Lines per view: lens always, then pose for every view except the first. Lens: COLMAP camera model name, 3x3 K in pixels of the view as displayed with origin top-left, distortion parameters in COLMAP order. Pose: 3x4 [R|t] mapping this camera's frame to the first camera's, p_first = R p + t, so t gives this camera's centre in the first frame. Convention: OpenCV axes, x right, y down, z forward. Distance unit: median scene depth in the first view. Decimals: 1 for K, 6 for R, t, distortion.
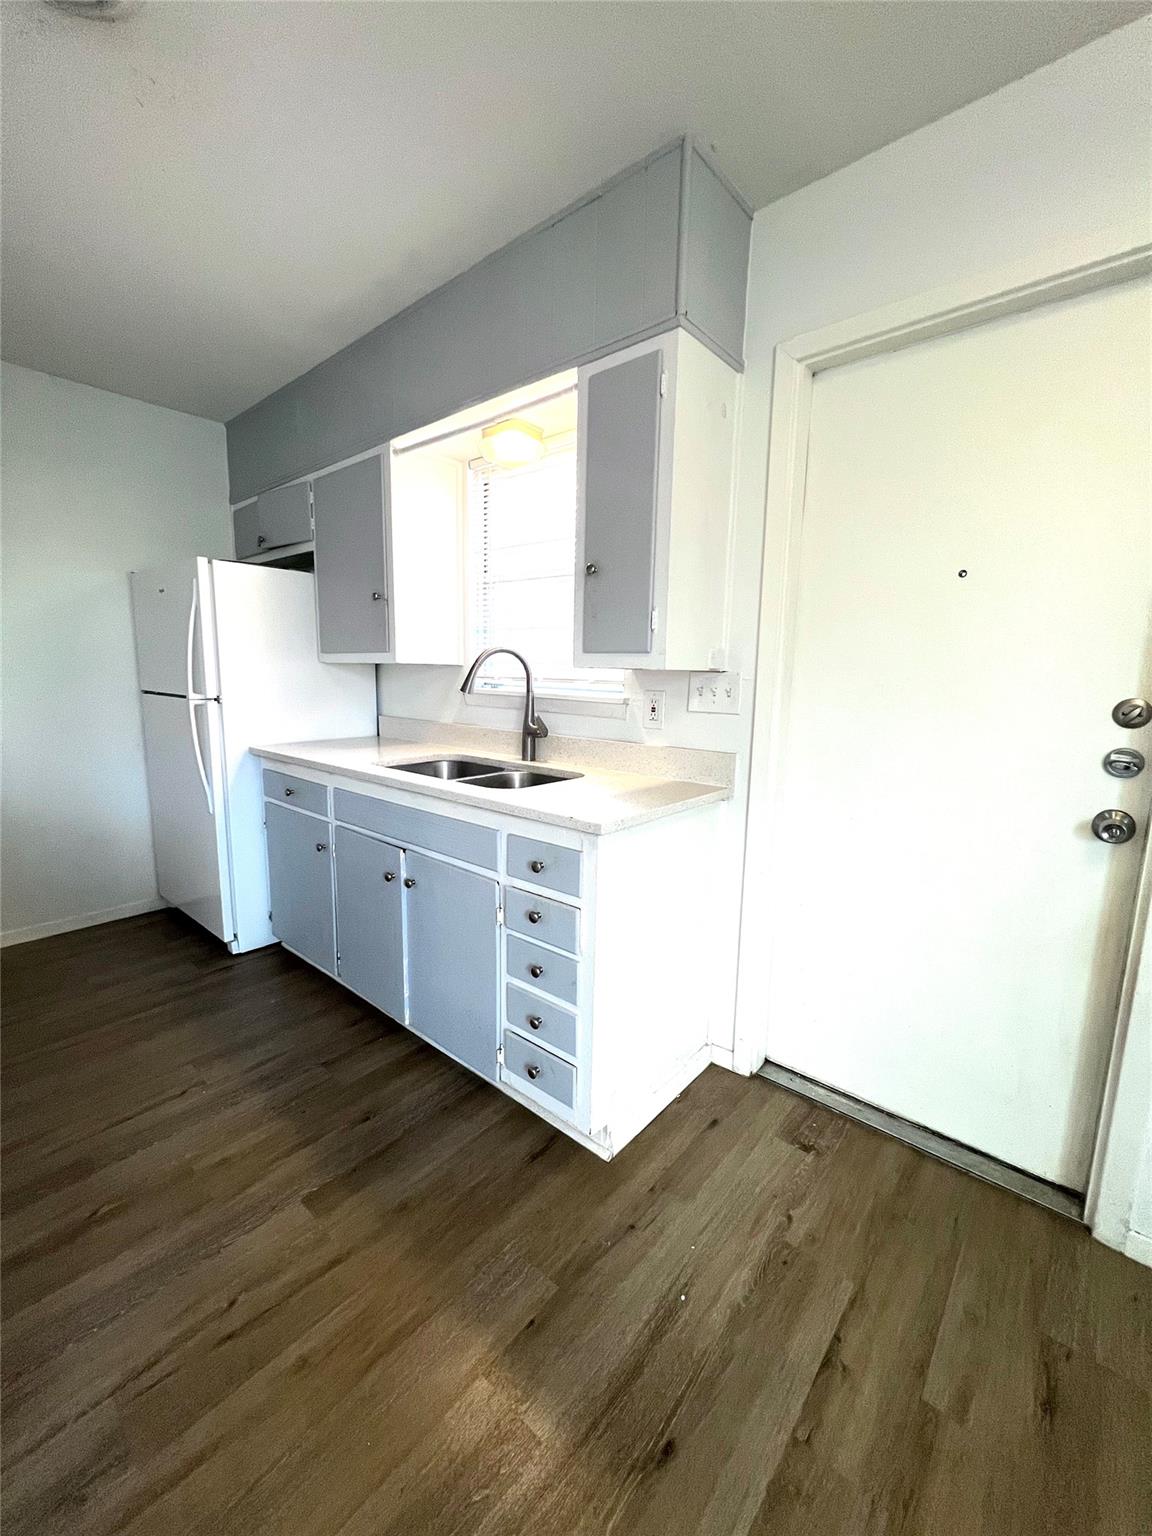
lens RADIAL K [[614.9, 0, 571.2], [0, 614.9, 768.3], [0, 0, 1]] dist [-0.001068, 0.000255]
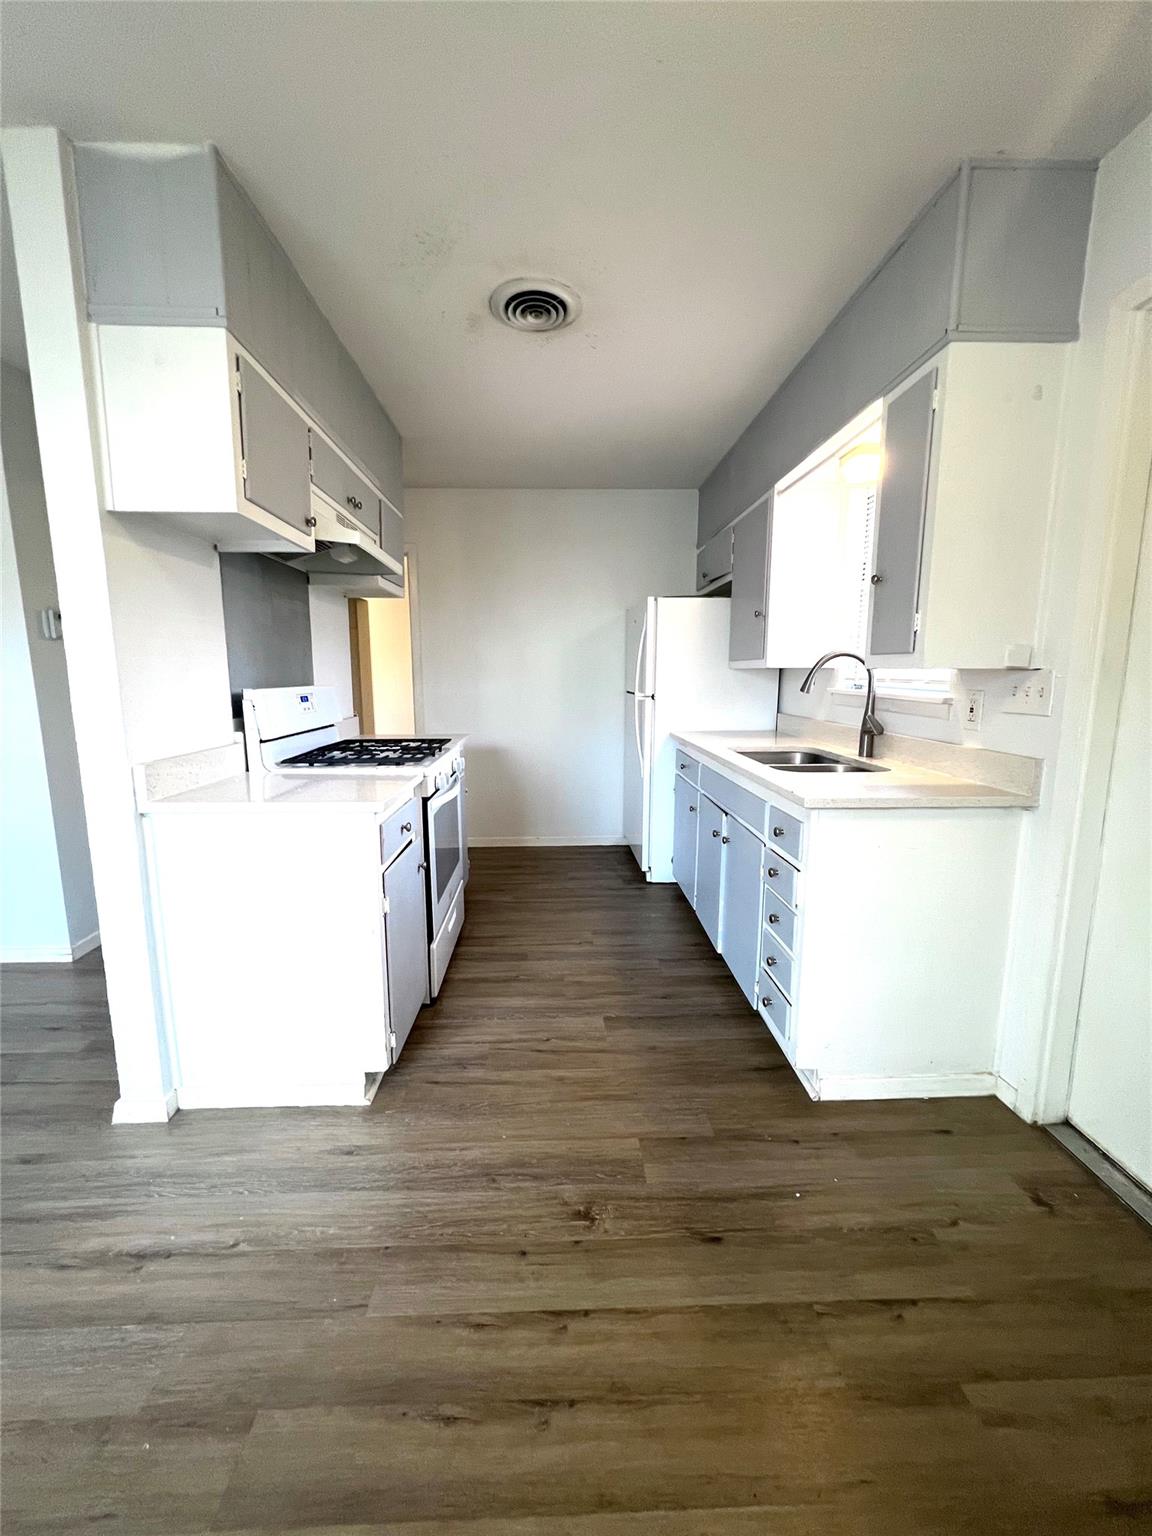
lens RADIAL K [[614.9, 0, 571.0], [0, 614.9, 766.9], [0, 0, 1]] dist [-0.001068, 0.000255]
pose [[0.681536, 0.094073, -0.725713, 0.483080], [-0.101658, 0.994258, 0.033415, 0.028663], [0.724689, 0.051001, 0.687186, -0.131509]]
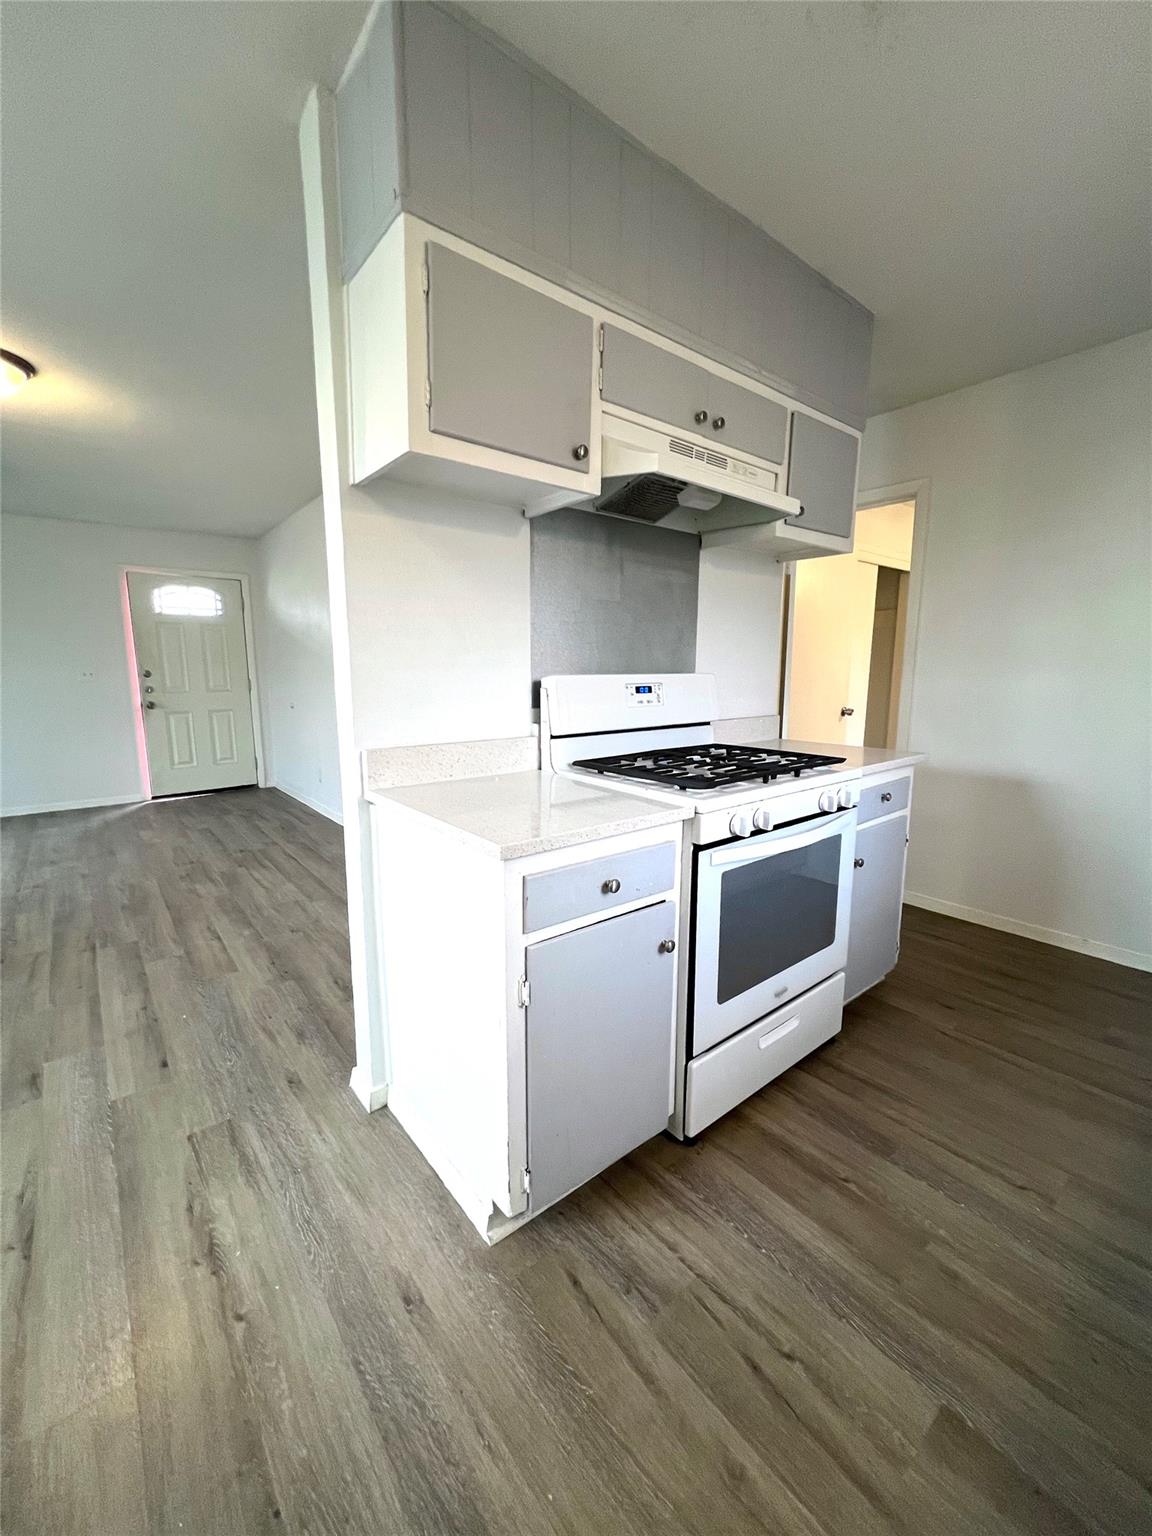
lens RADIAL K [[614.9, 0, 571.5], [0, 614.9, 770.0], [0, 0, 1]] dist [-0.001068, 0.000255]
pose [[-0.173233, 0.147848, -0.973720, 0.182088], [-0.155366, 0.972187, 0.175256, -0.054508], [0.972549, 0.181643, -0.145444, 0.472038]]
